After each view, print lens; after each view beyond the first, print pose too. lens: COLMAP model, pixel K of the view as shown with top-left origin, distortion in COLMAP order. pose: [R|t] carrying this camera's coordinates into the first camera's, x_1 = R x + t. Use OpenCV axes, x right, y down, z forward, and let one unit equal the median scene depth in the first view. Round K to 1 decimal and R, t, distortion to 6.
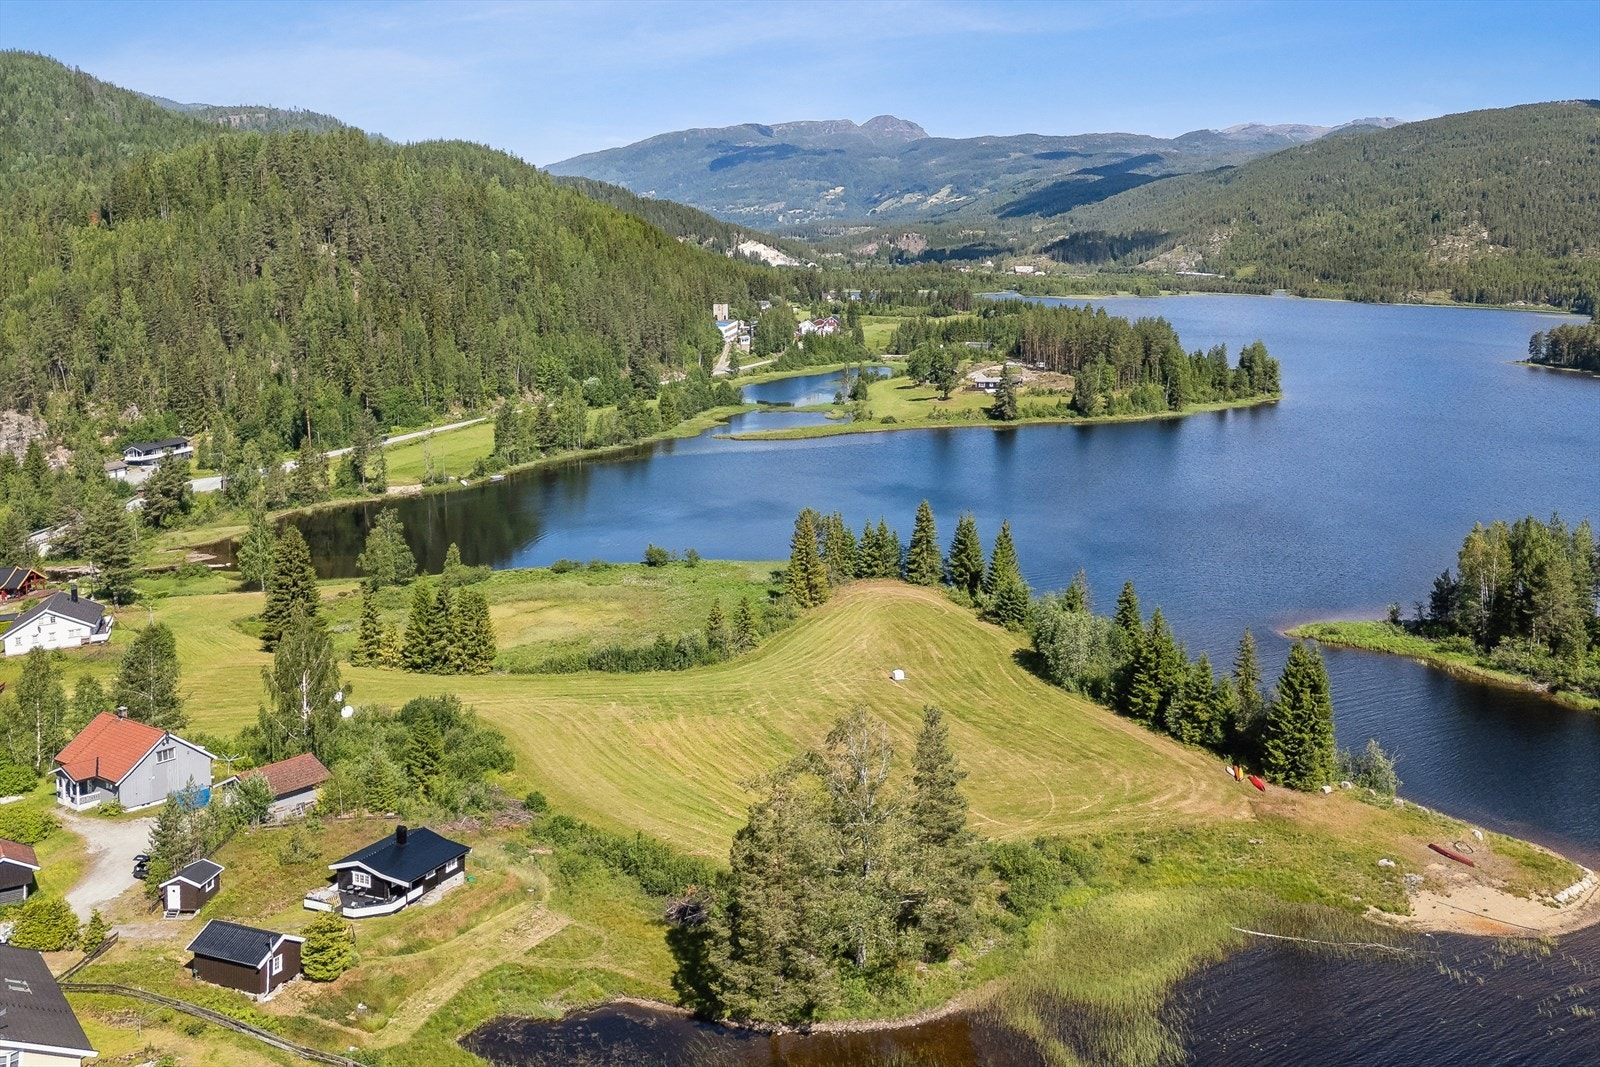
lens RADIAL K [[1250.2, 0, 797.7], [0, 1250.2, 541.3], [0, 0, 1]] dist [-0.014028, -0.004647]
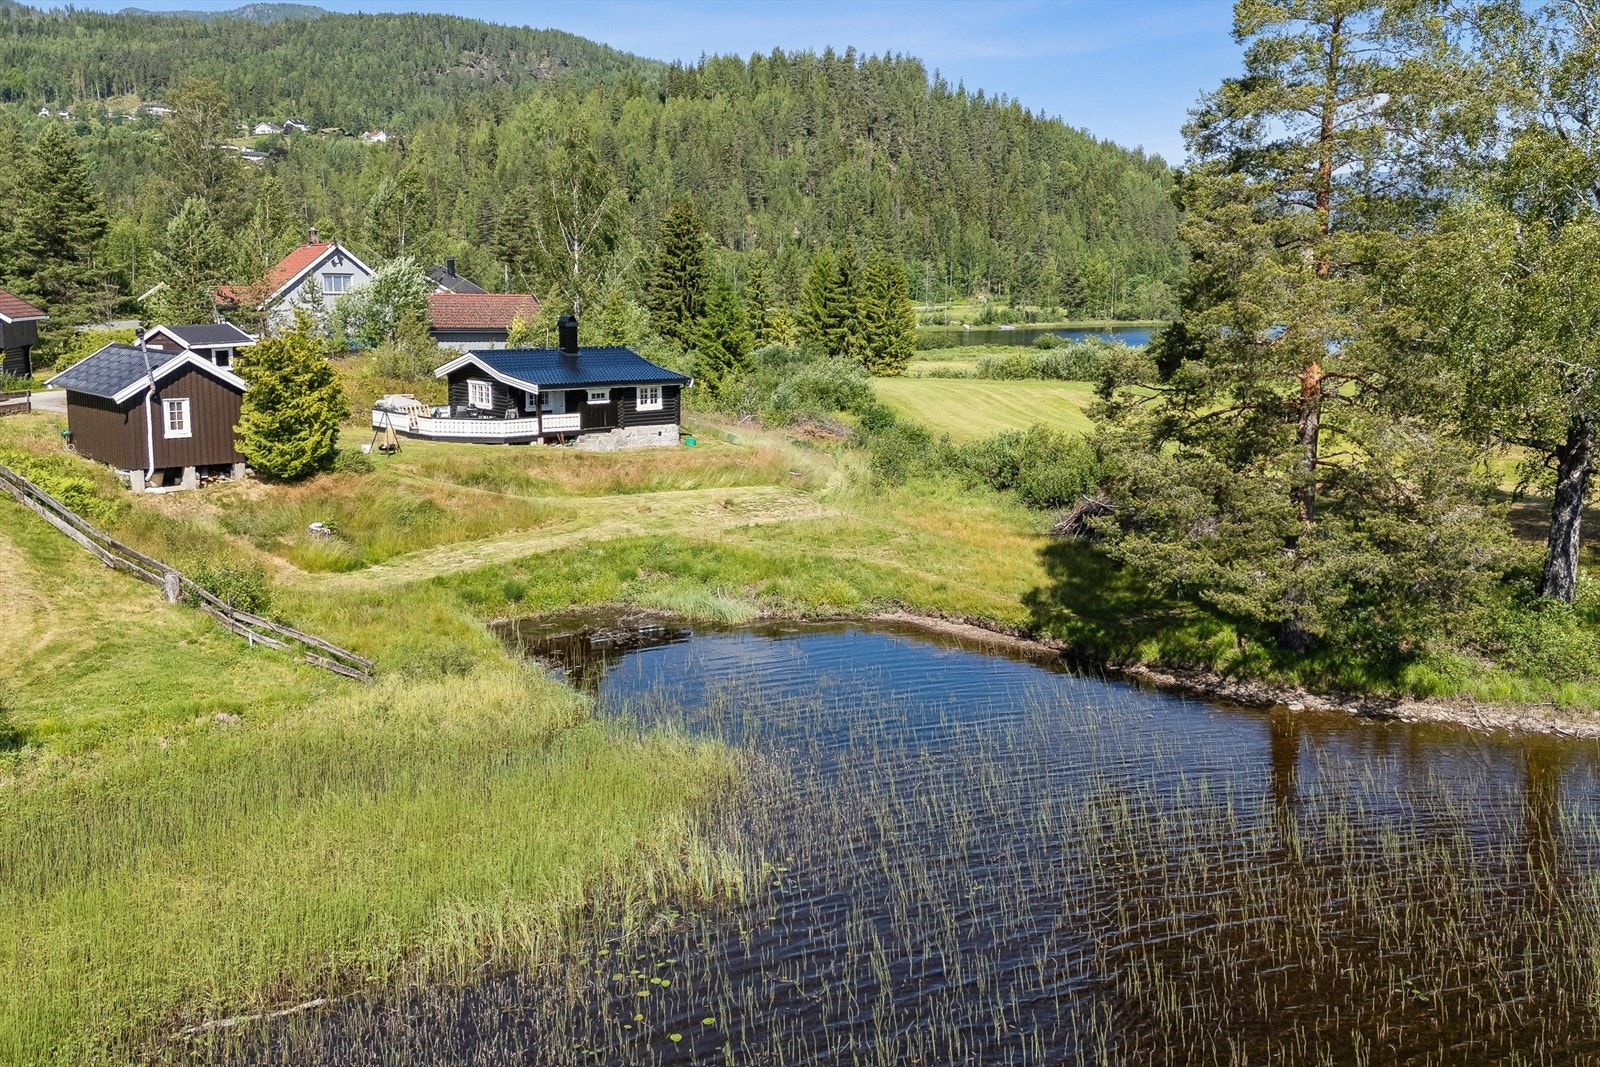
lens RADIAL K [[1250.2, 0, 797.7], [0, 1250.2, 541.3], [0, 0, 1]] dist [-0.014028, -0.004647]
pose [[0.906145, 0.063052, -0.418241, 0.001554], [-0.056513, 0.998009, 0.028018, 0.263917], [0.419175, -0.001753, 0.907904, 0.483548]]
